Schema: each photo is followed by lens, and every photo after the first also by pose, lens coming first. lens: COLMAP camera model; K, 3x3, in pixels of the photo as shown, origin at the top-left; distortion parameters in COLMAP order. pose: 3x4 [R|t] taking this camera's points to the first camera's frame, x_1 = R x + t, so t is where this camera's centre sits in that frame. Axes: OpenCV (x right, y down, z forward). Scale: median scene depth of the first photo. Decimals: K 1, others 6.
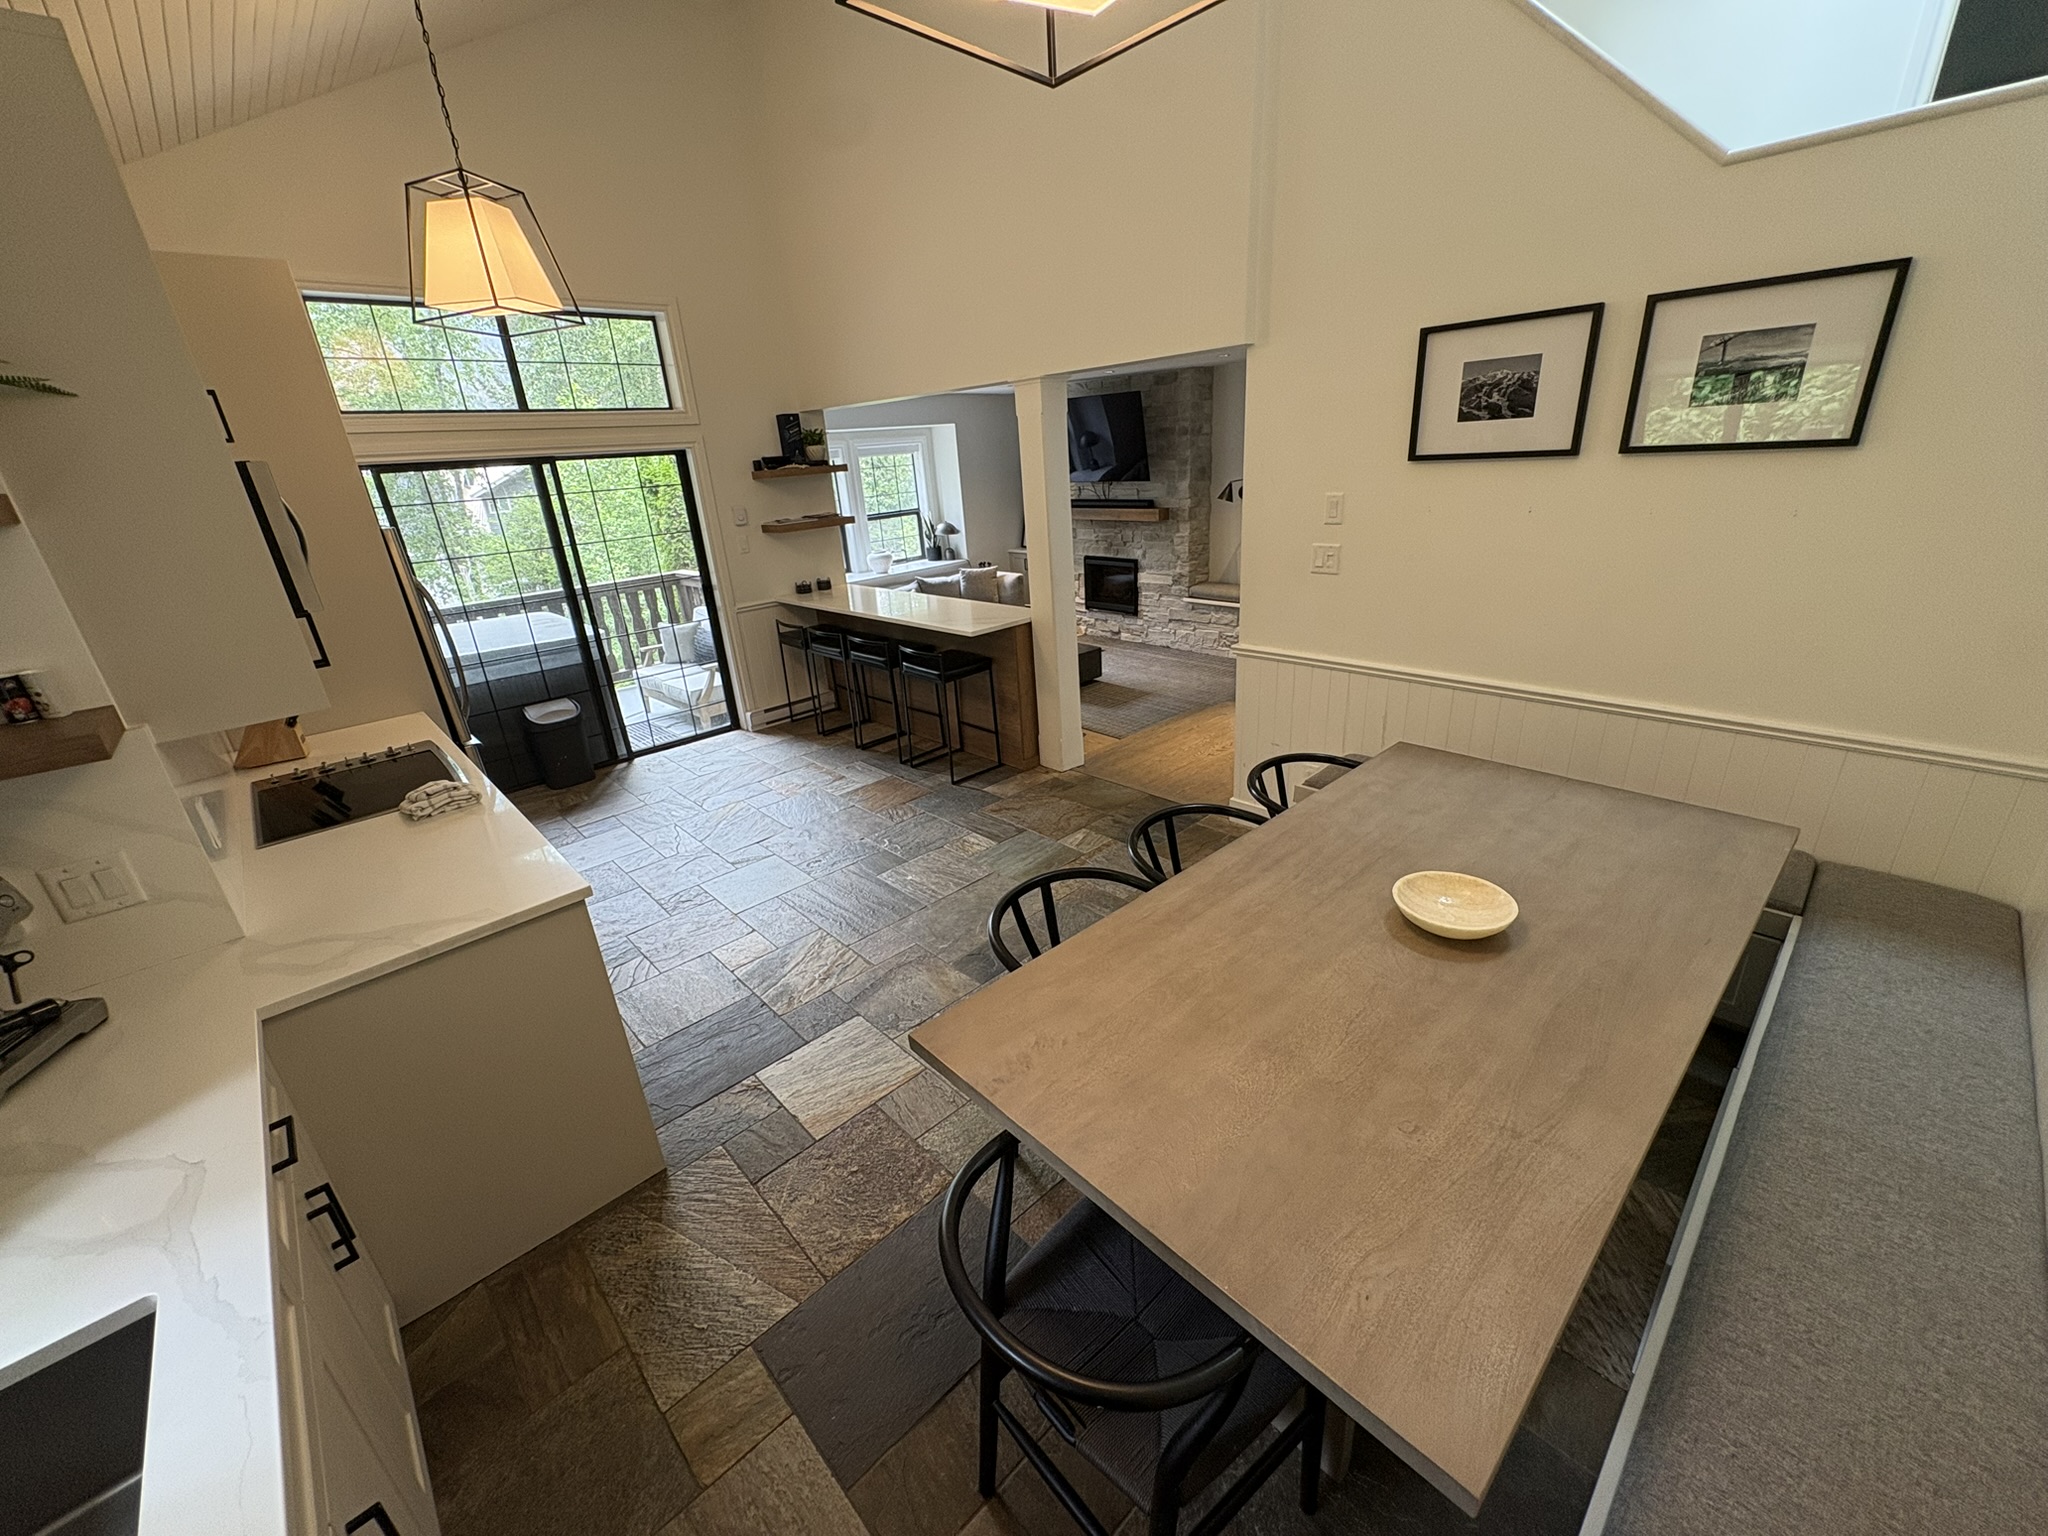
lens RADIAL K [[814.6, 0, 1021.7], [0, 814.6, 758.4], [0, 0, 1]] dist [-0.001210, -0.000219]
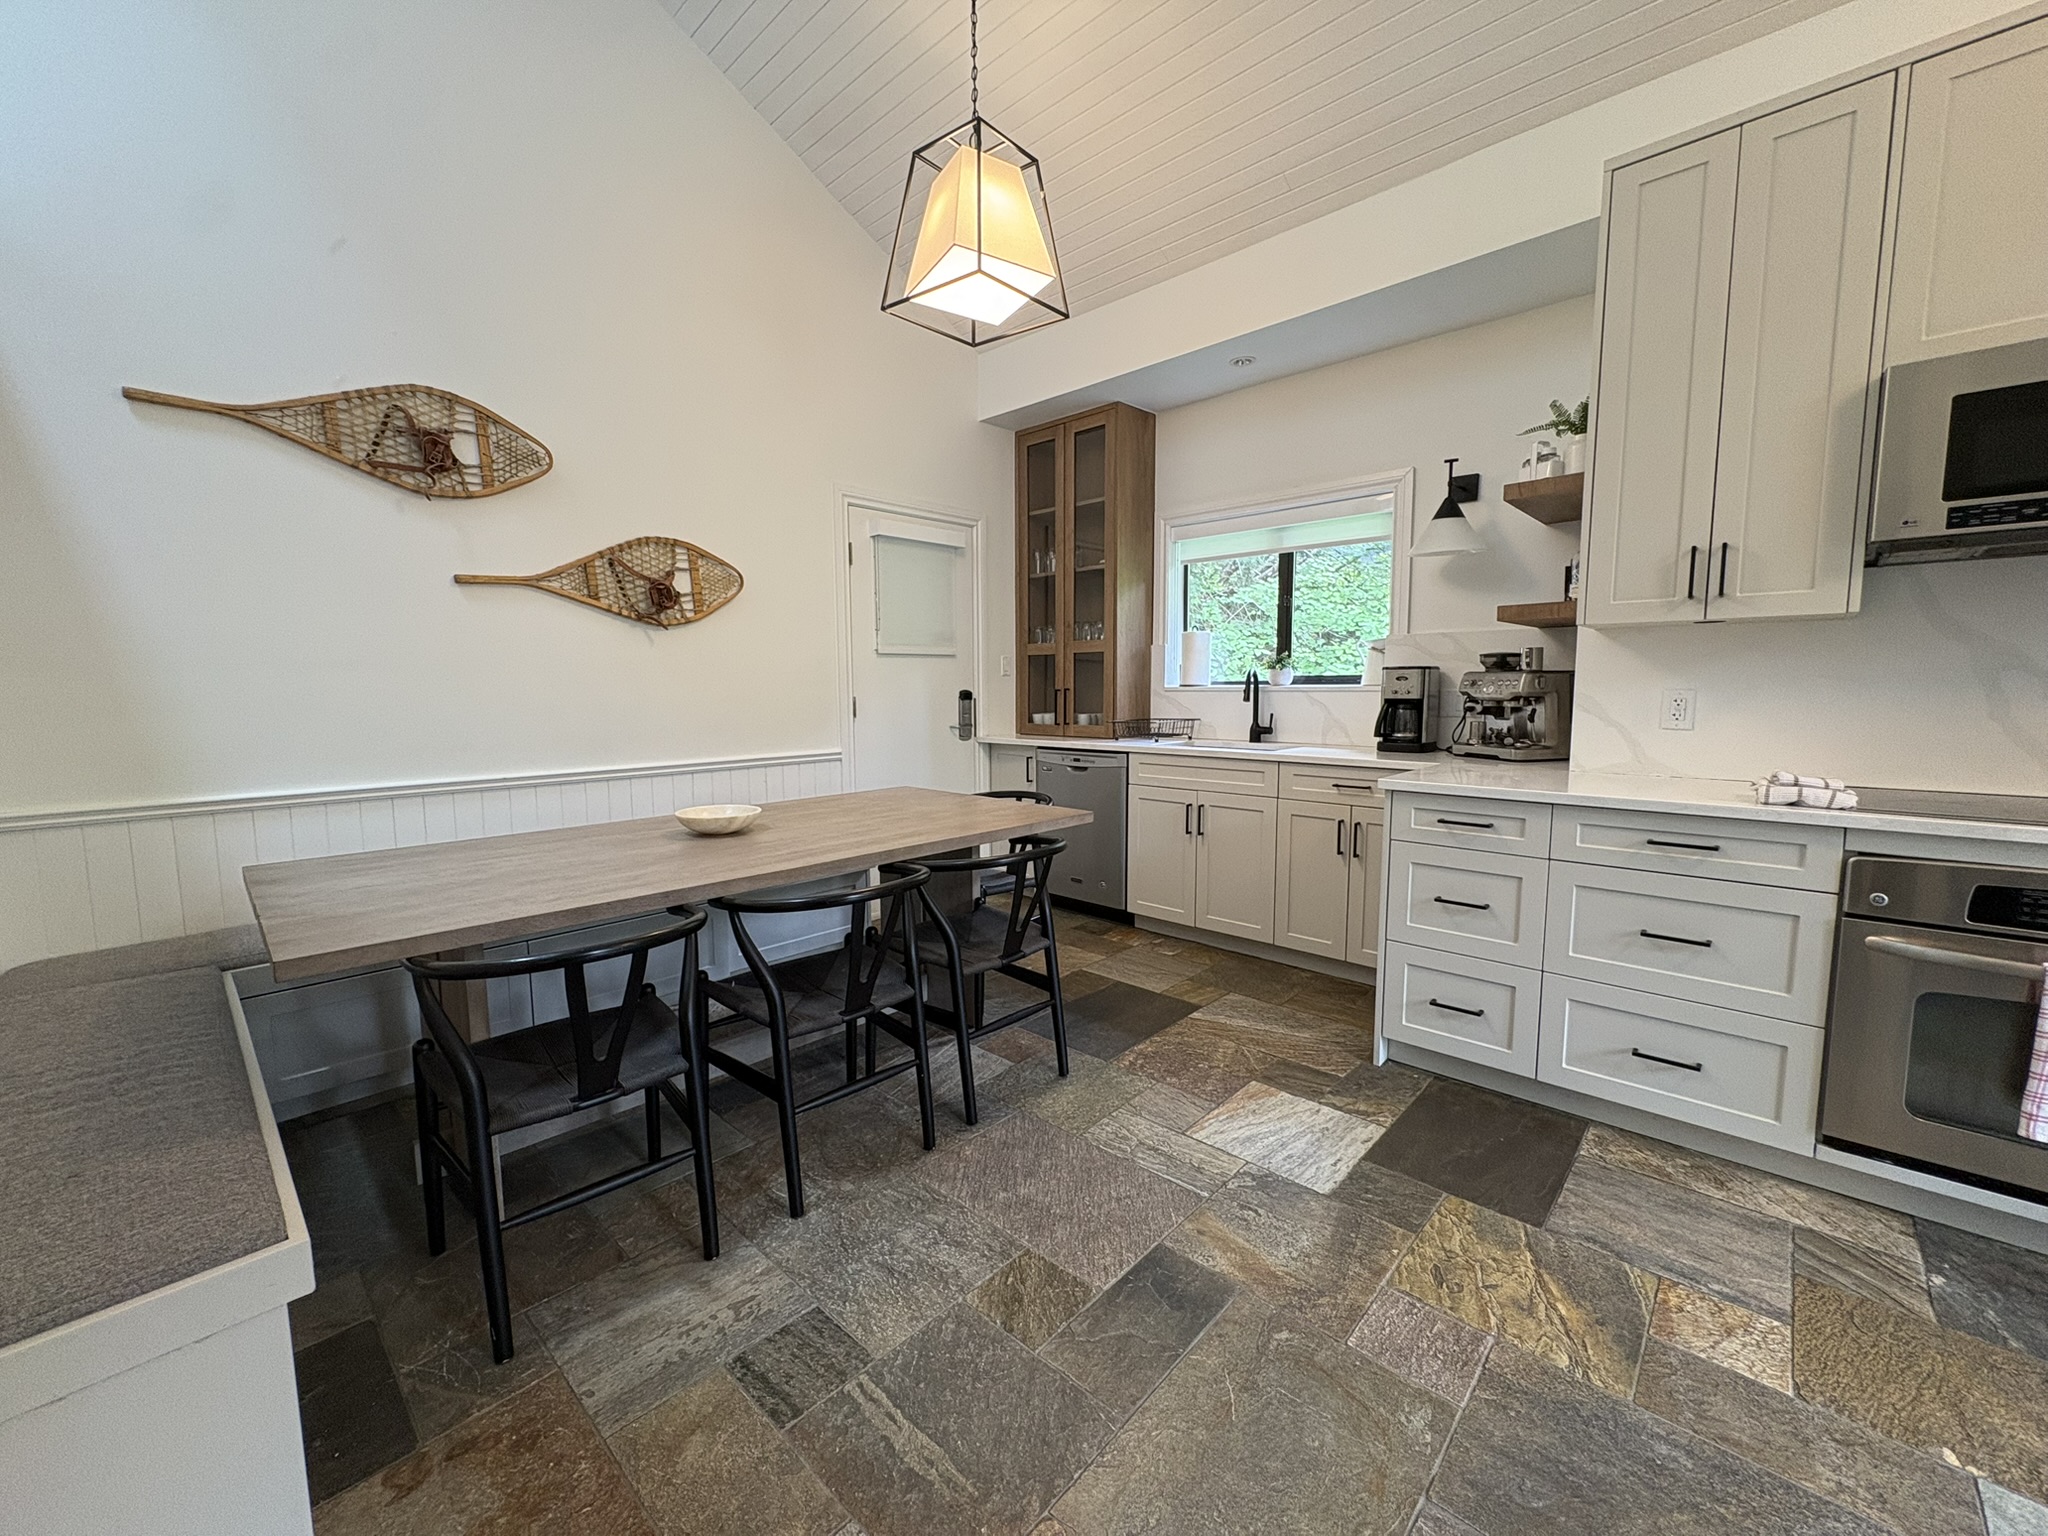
lens RADIAL K [[814.6, 0, 1026.4], [0, 814.6, 769.4], [0, 0, 1]] dist [-0.001210, -0.000219]
pose [[-0.995184, 0.079130, -0.057856, 0.018043], [0.043793, 0.886947, 0.459789, -0.106561], [0.087698, 0.455041, -0.886141, 0.479654]]
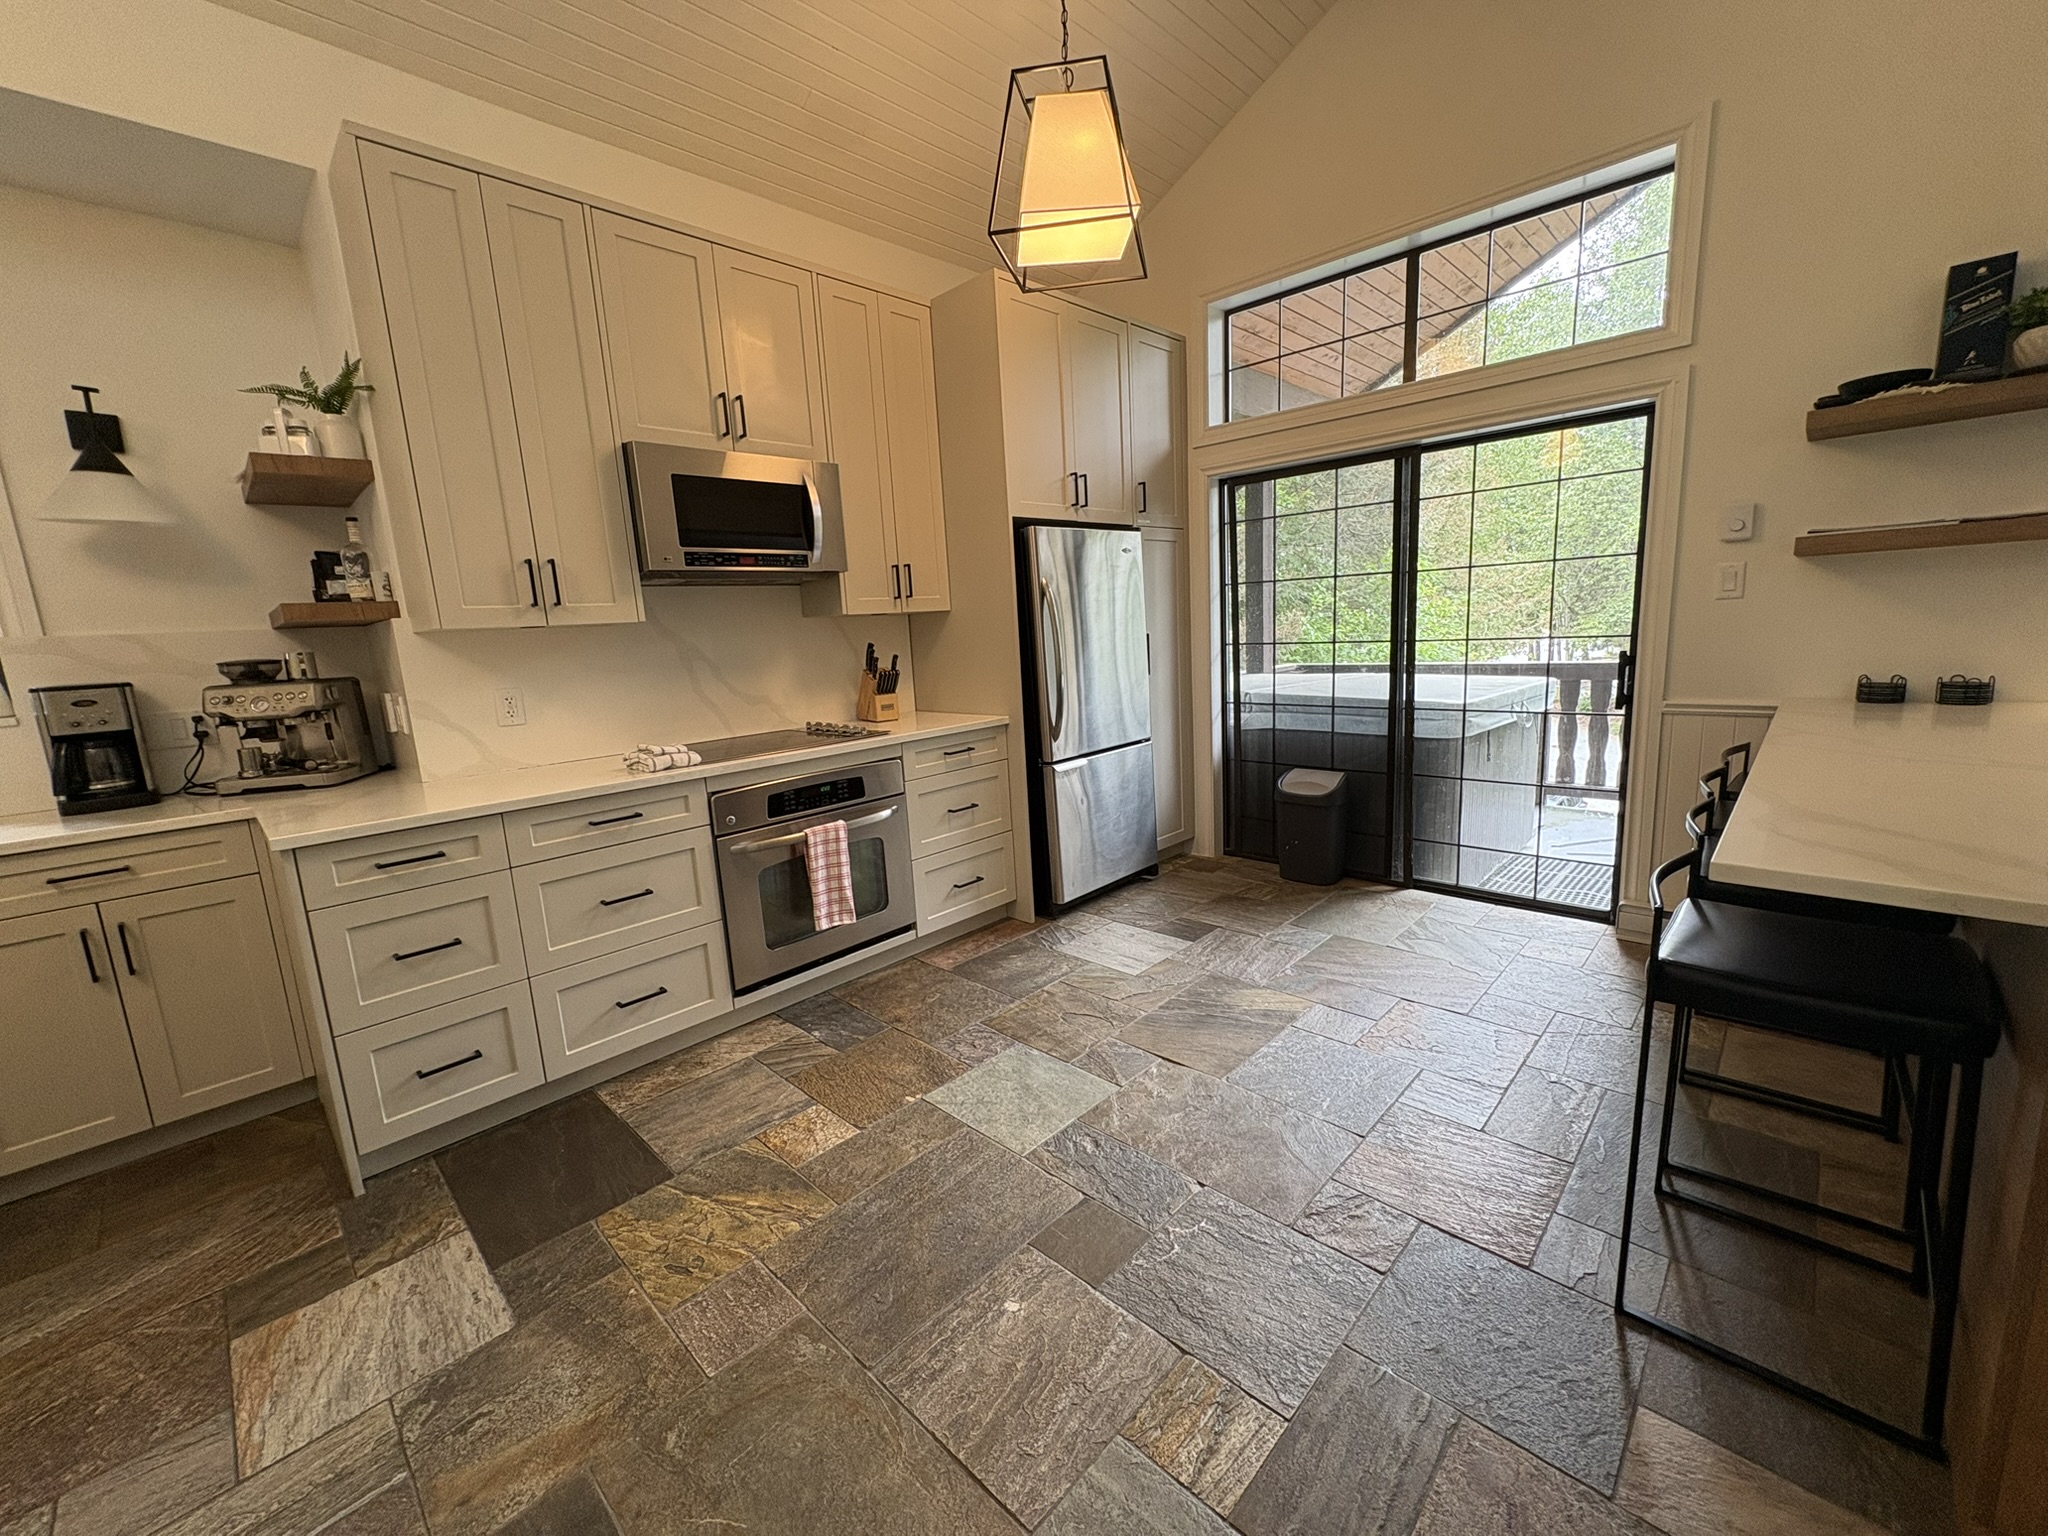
lens RADIAL K [[814.6, 0, 1020.8], [0, 814.6, 767.3], [0, 0, 1]] dist [-0.001210, -0.000219]
pose [[0.048309, 0.234592, -0.970893, 0.089145], [-0.311929, 0.926956, 0.208455, -0.087111], [0.948877, 0.292779, 0.117956, 0.388828]]
